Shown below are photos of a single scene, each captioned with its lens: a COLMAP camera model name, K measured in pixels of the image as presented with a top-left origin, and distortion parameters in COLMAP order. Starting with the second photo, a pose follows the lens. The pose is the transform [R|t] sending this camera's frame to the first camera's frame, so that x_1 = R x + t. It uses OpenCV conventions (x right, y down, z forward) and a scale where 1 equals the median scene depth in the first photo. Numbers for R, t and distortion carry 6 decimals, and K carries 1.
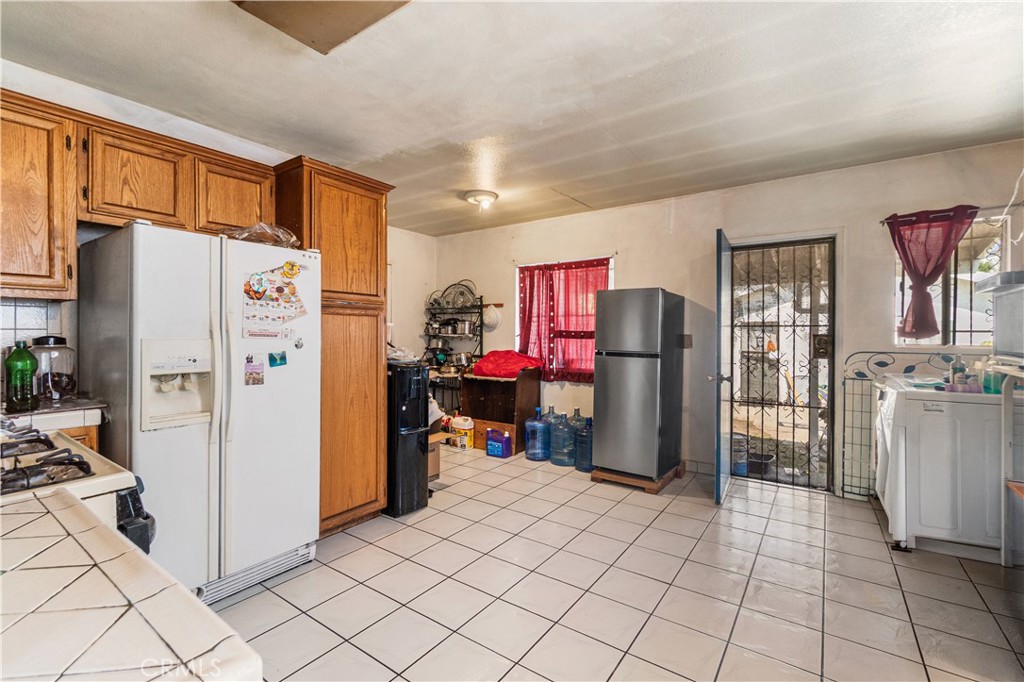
lens RADIAL K [[452.7, 0, 506.4], [0, 452.7, 339.9], [0, 0, 1]] dist [-0.000381, -0.000389]
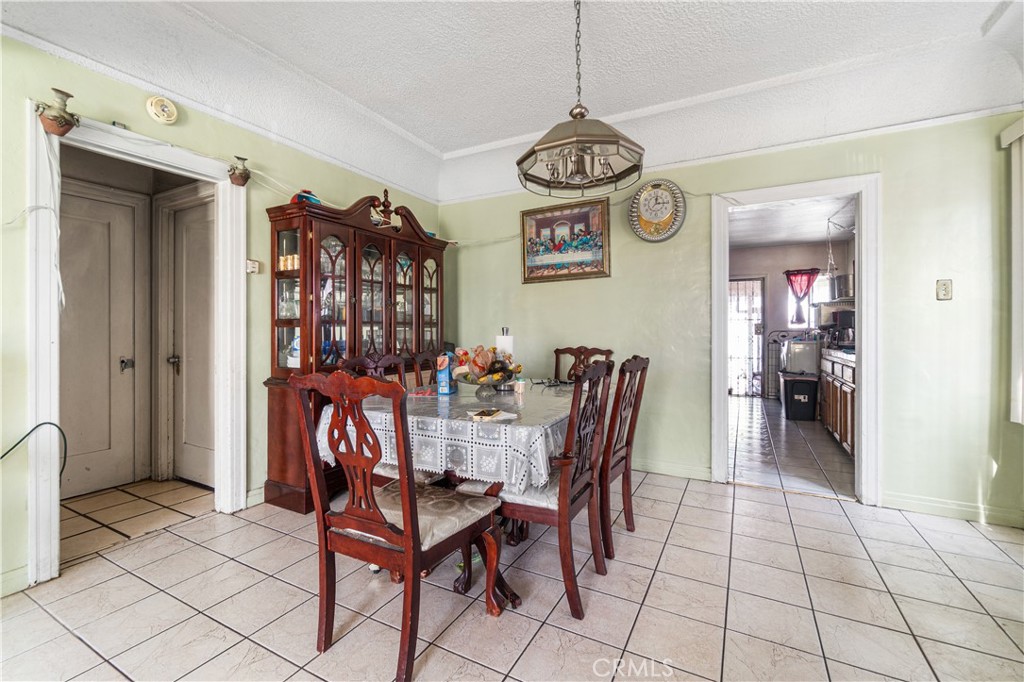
lens RADIAL K [[418.2, 0, 510.6], [0, 418.2, 330.4], [0, 0, 1]] dist [-0.000060, -0.000053]
pose [[0.989455, -0.000640, 0.144838, -1.182296], [0.002673, 0.999901, -0.013845, 0.071929], [-0.144814, 0.014086, 0.989359, -1.246938]]
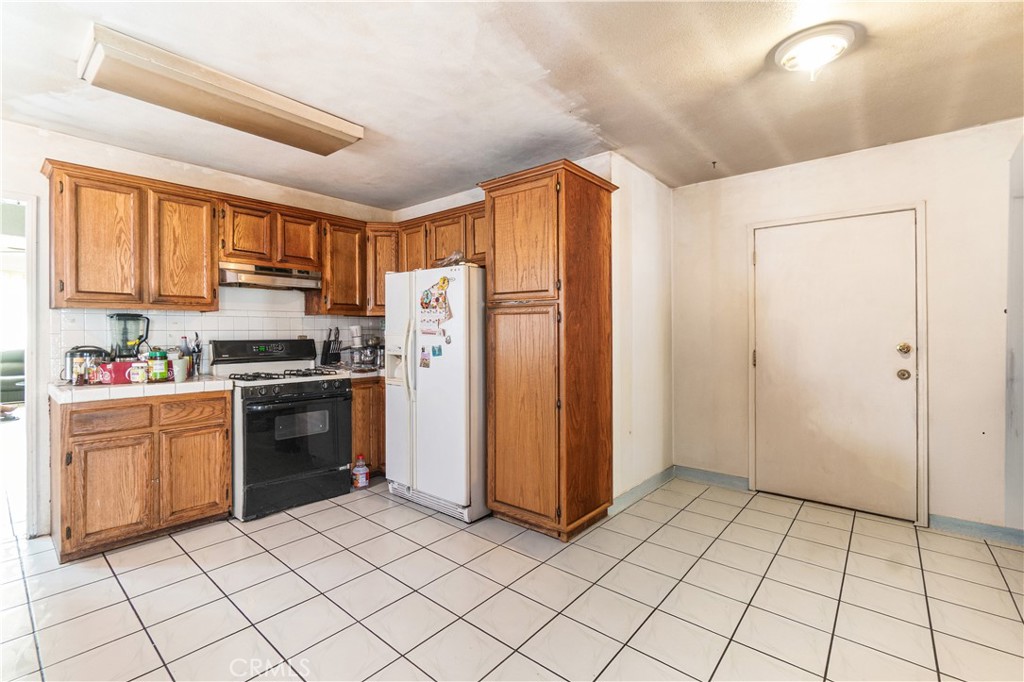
lens RADIAL K [[459.2, 0, 481.5], [0, 459.2, 329.9], [0, 0, 1]] dist [-0.000766, -0.000239]
pose [[-0.112889, -0.004209, -0.993599, 0.824092], [-0.015859, 0.999871, -0.002434, -0.018718], [0.993481, 0.015483, -0.112942, 1.252459]]
